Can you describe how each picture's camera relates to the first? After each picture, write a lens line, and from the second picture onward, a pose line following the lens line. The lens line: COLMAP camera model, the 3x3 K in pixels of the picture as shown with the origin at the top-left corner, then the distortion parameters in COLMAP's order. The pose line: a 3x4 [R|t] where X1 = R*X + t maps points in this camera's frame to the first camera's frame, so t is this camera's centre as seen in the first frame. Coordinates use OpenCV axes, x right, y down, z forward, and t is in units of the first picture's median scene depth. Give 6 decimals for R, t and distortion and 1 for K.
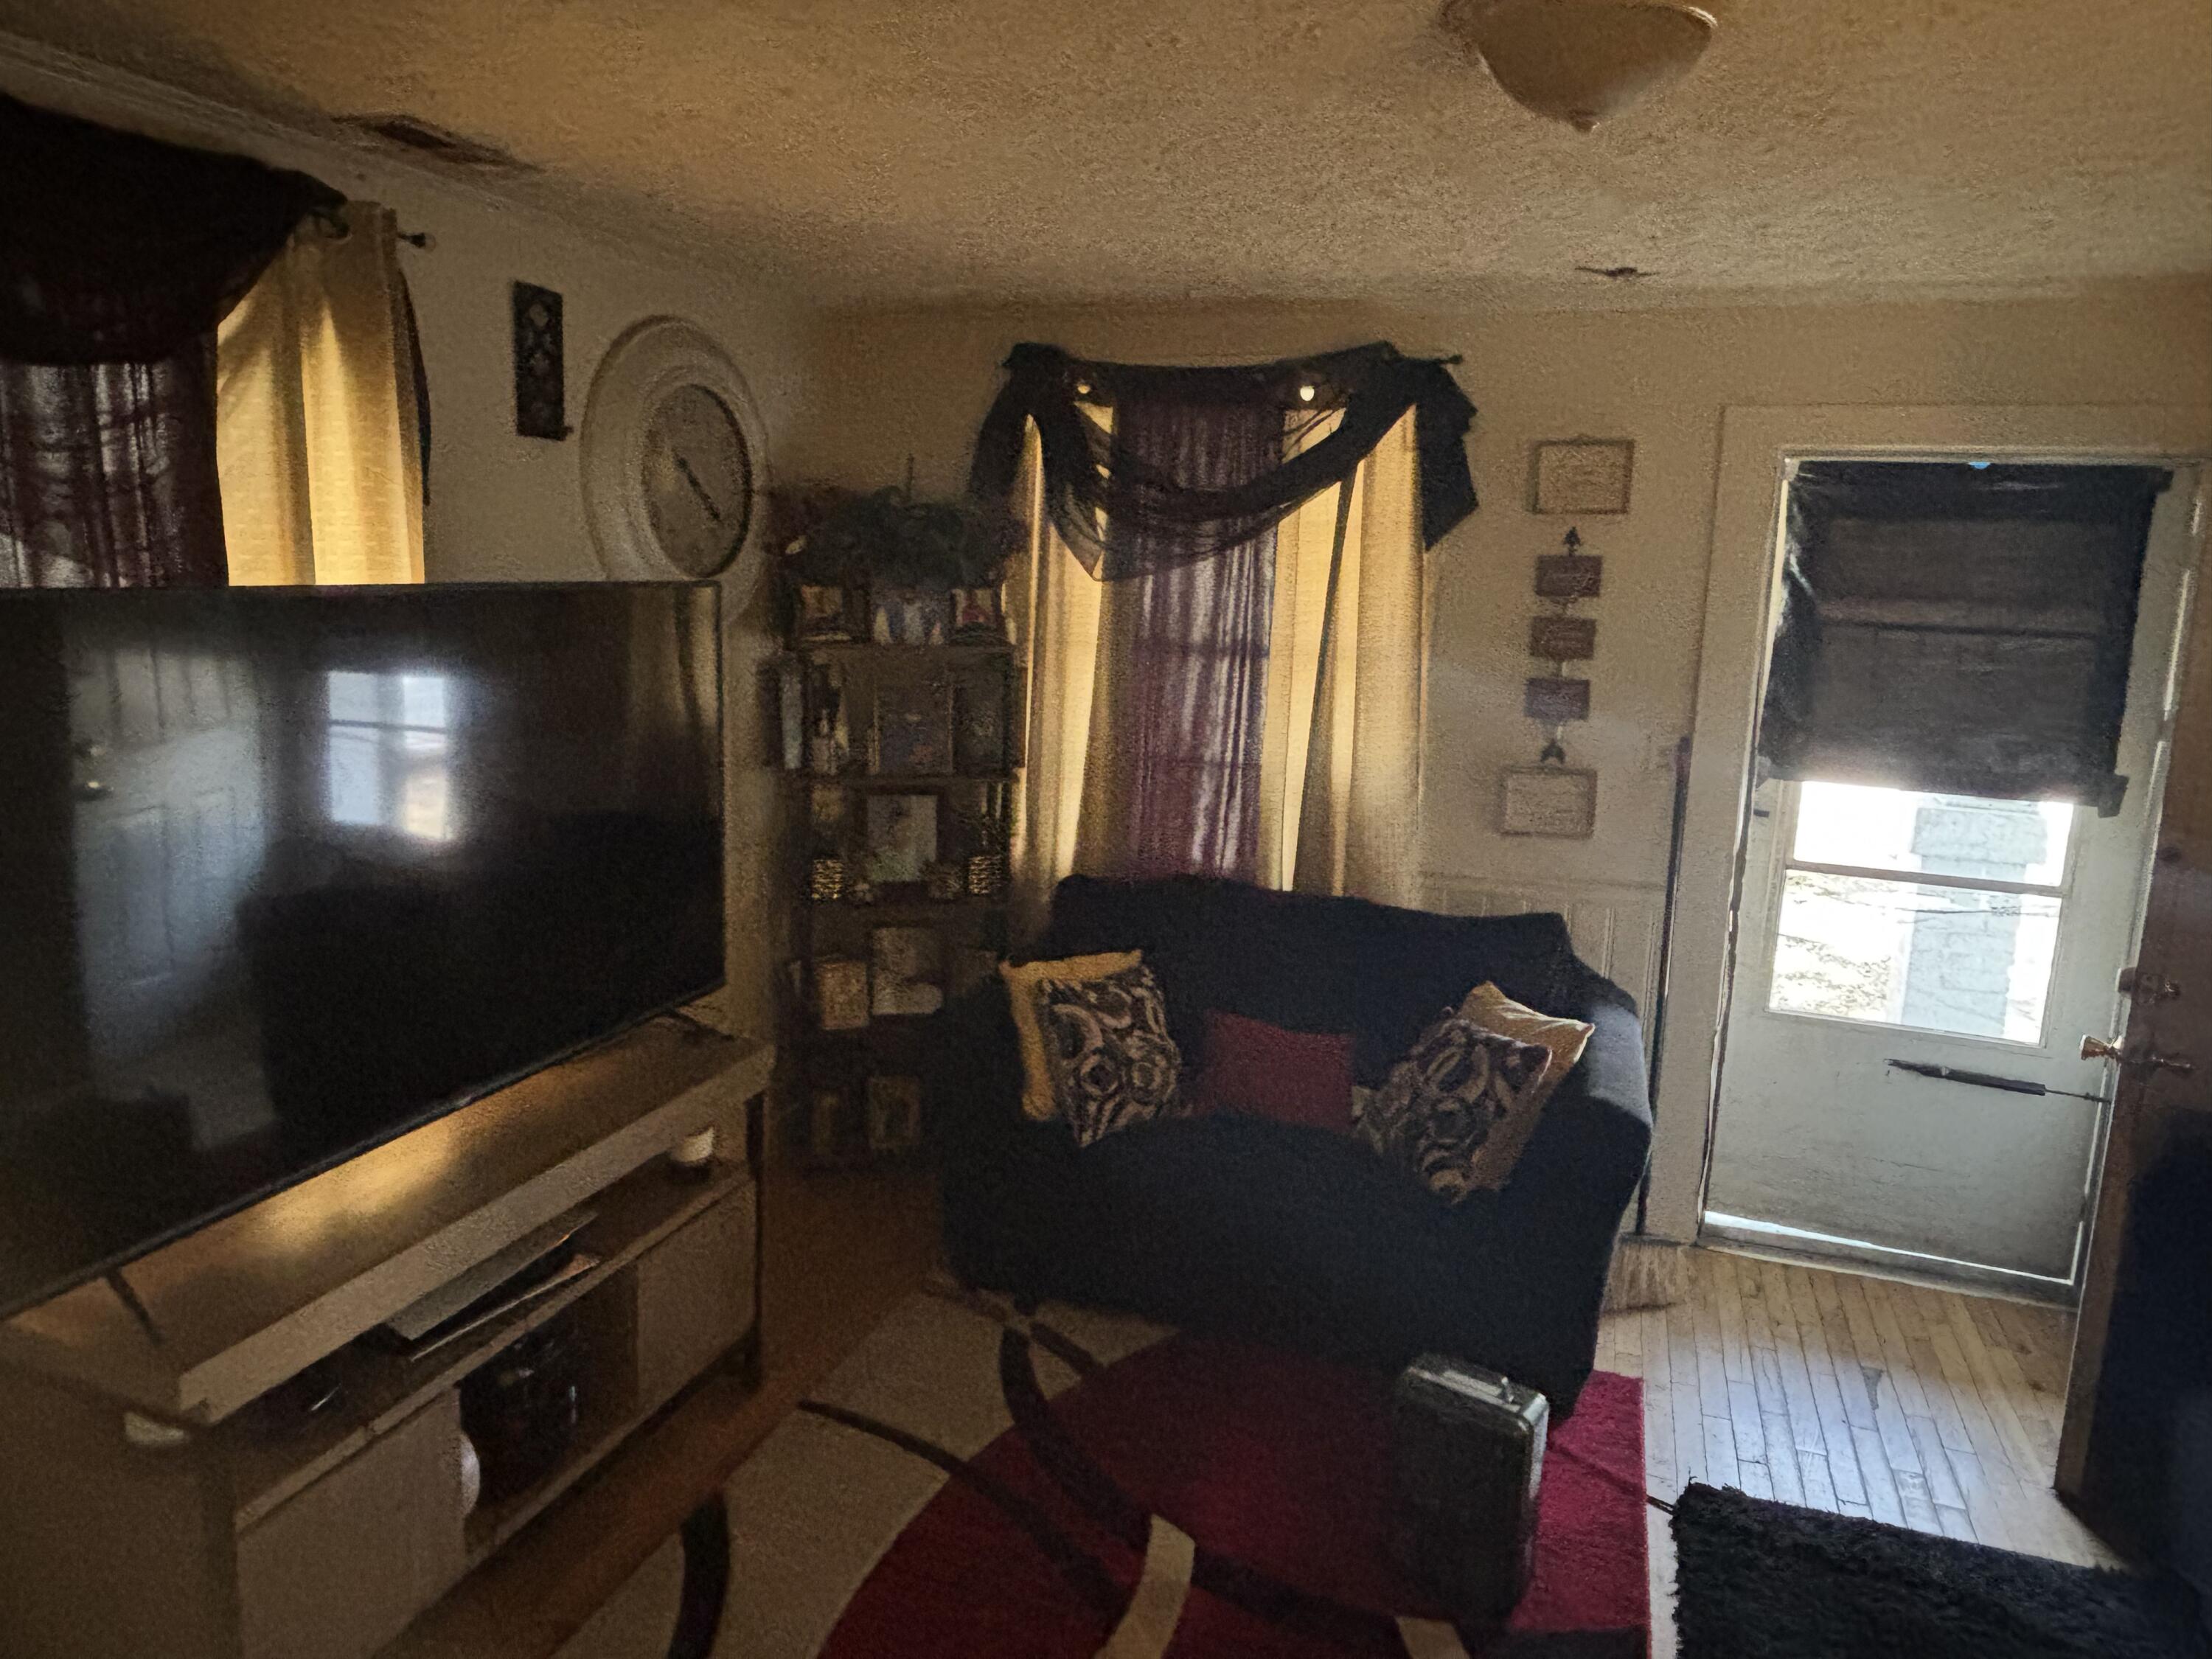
lens RADIAL K [[1450.9, 0, 1096.6], [0, 1450.9, 825.2], [0, 0, 1]] dist [0.003779, -0.008199]
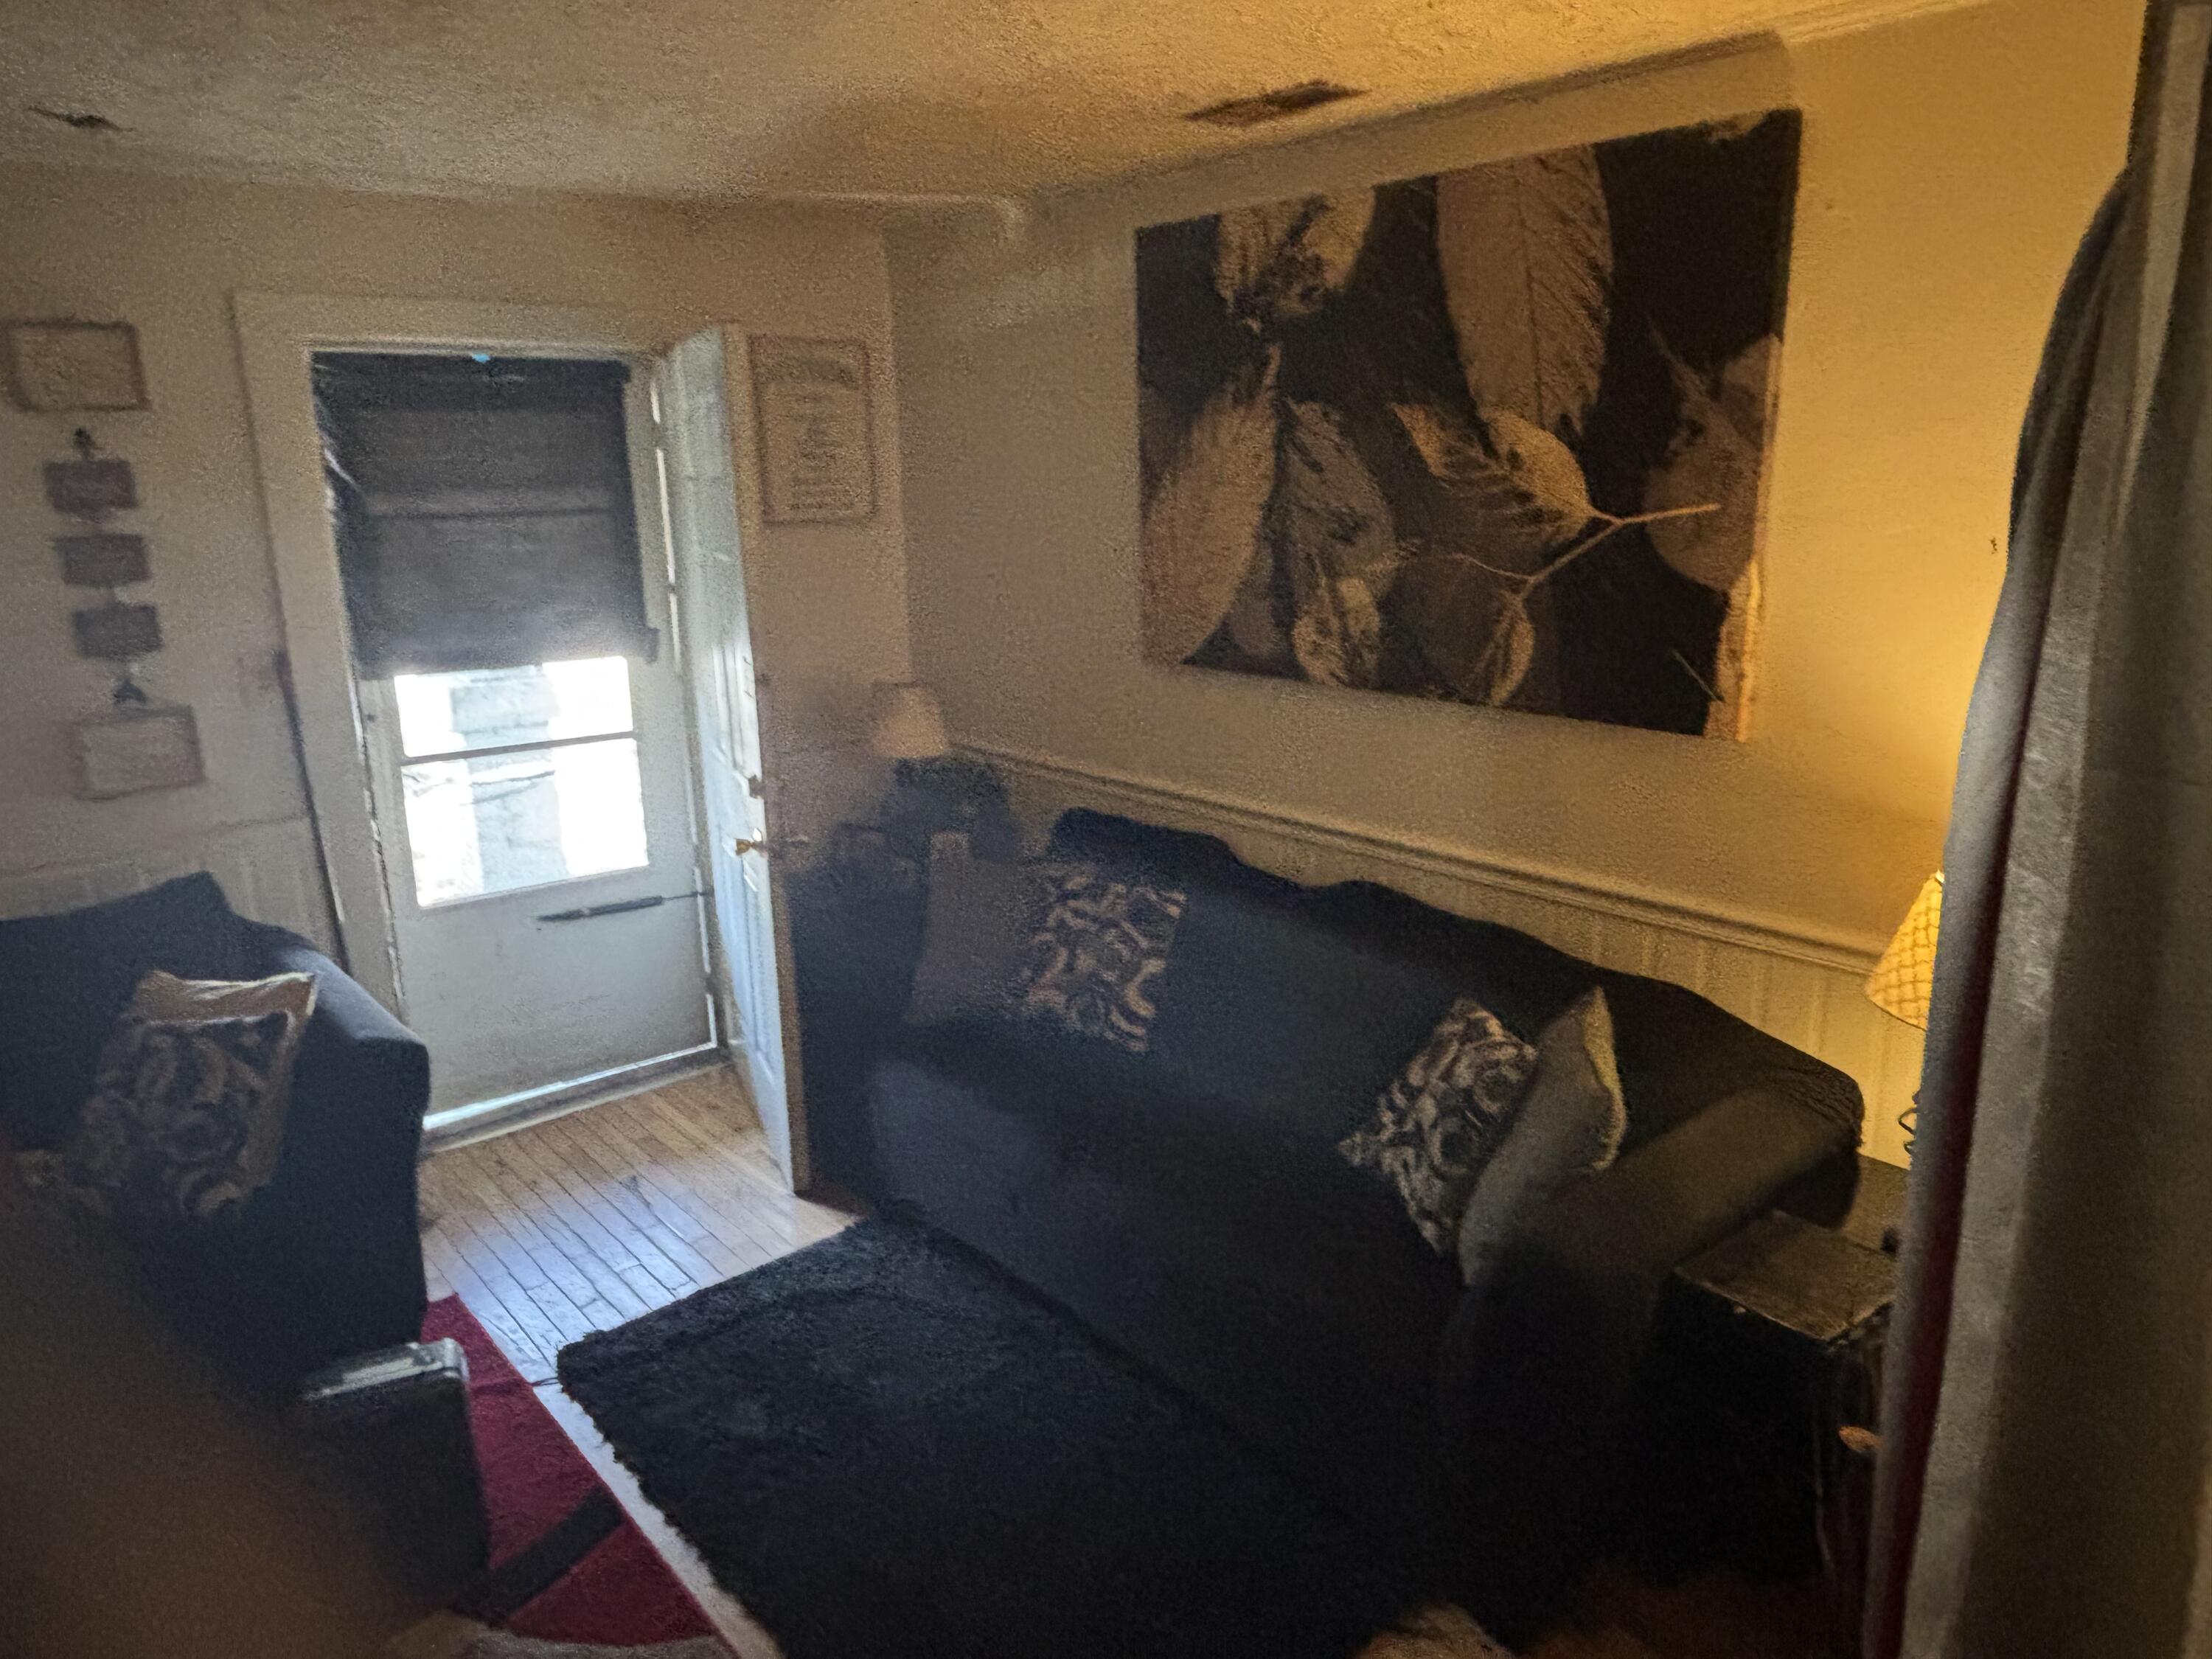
lens RADIAL K [[1450.9, 0, 1100.5], [0, 1450.9, 824.9], [0, 0, 1]] dist [0.003779, -0.008199]
pose [[0.491470, -0.253533, 0.833174, -0.151260], [0.194250, 0.964499, 0.178911, -0.019632], [-0.848955, 0.073914, 0.523271, 0.079955]]
